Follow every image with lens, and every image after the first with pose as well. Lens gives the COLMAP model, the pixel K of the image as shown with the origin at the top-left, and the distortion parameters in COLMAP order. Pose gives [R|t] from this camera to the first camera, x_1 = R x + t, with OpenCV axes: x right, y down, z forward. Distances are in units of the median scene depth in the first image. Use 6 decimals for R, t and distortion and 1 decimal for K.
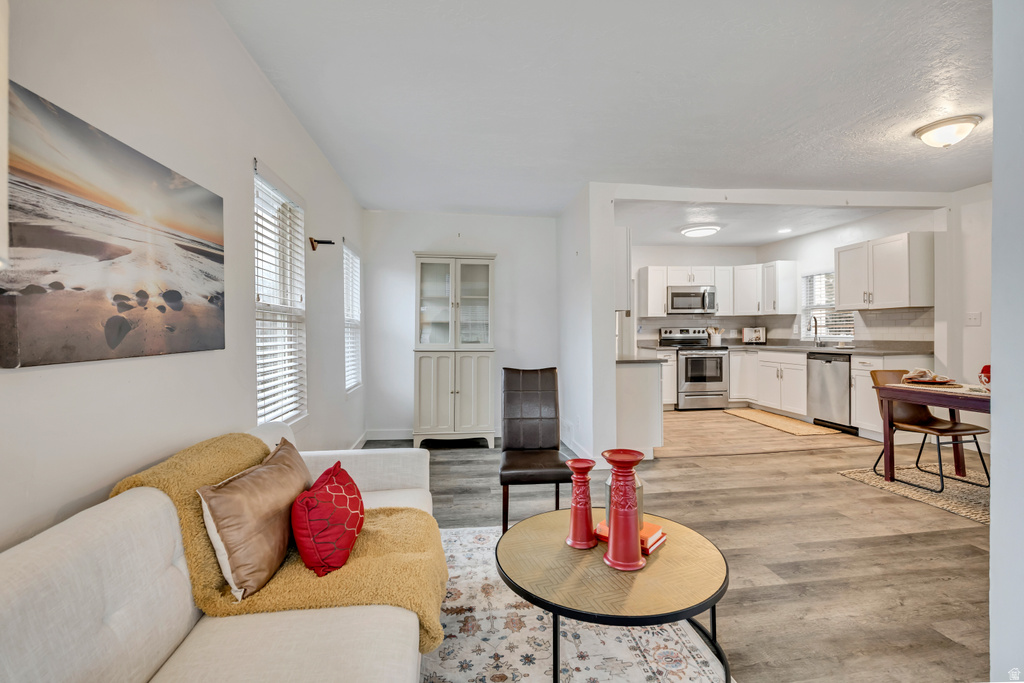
lens RADIAL K [[460.5, 0, 522.1], [0, 460.5, 348.2], [0, 0, 1]] dist [-0.009517, -0.000629]
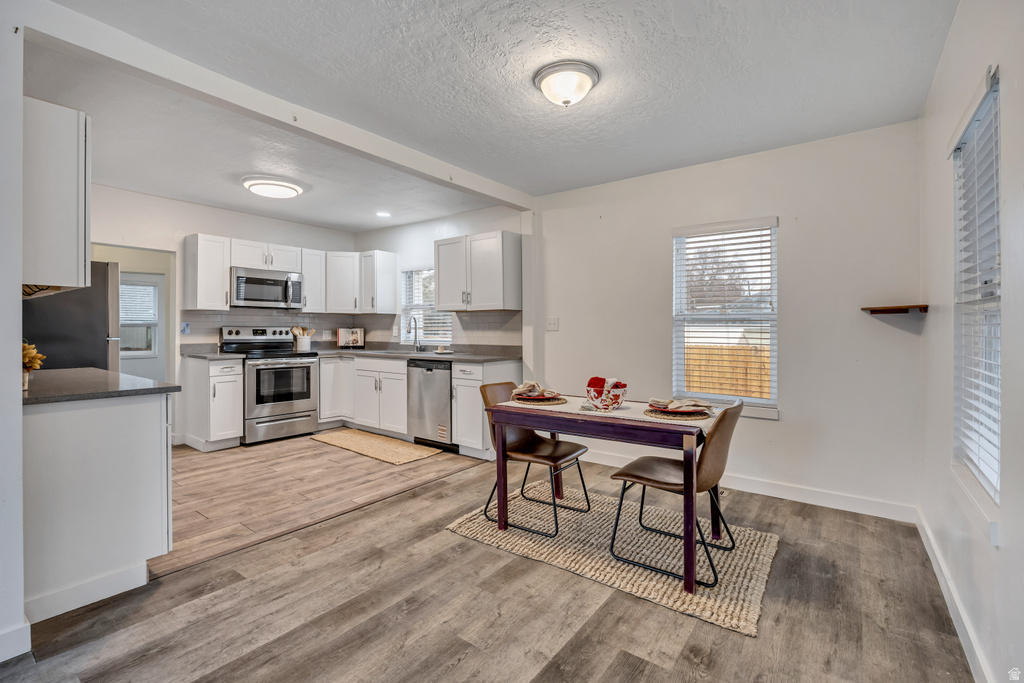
lens RADIAL K [[460.5, 0, 508.6], [0, 460.5, 327.0], [0, 0, 1]] dist [-0.009517, -0.000629]
pose [[0.712571, 0.019963, 0.701316, 0.166730], [0.011700, 0.999118, -0.040328, -0.013996], [-0.701503, 0.036942, 0.711709, 0.277176]]
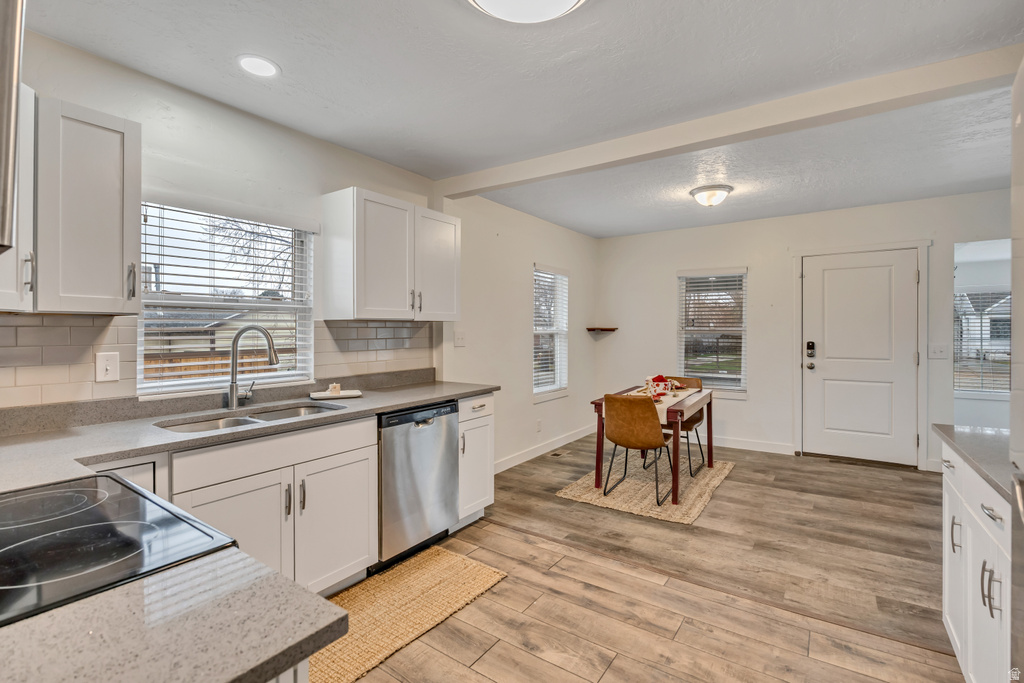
lens RADIAL K [[460.5, 0, 520.1], [0, 460.5, 334.6], [0, 0, 1]] dist [-0.009517, -0.000629]
pose [[-0.734429, 0.011575, 0.678587, 0.244245], [0.037352, 0.999028, 0.023386, -0.072240], [-0.677657, 0.042522, -0.734148, 1.270656]]
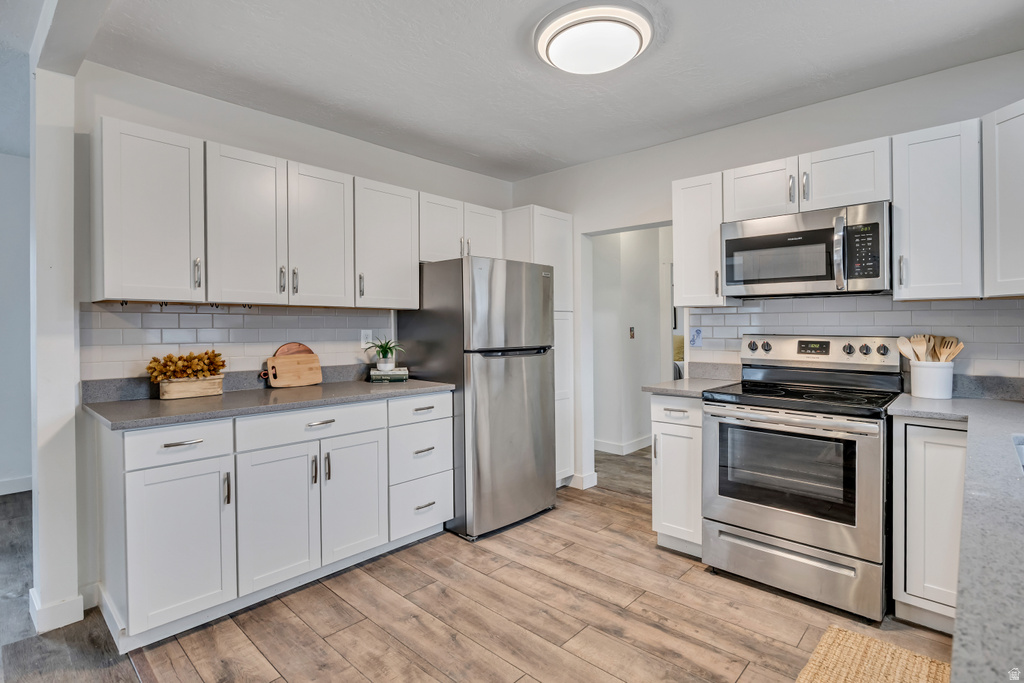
lens RADIAL K [[508.4, 0, 512.0], [0, 508.4, 334.1], [0, 0, 1]] dist [-0.010847, 0.000479]
pose [[0.624708, 0.026463, -0.780410, 0.680819], [-0.036723, 0.999315, 0.004489, -0.052635], [0.779995, 0.025855, 0.625252, 0.781683]]
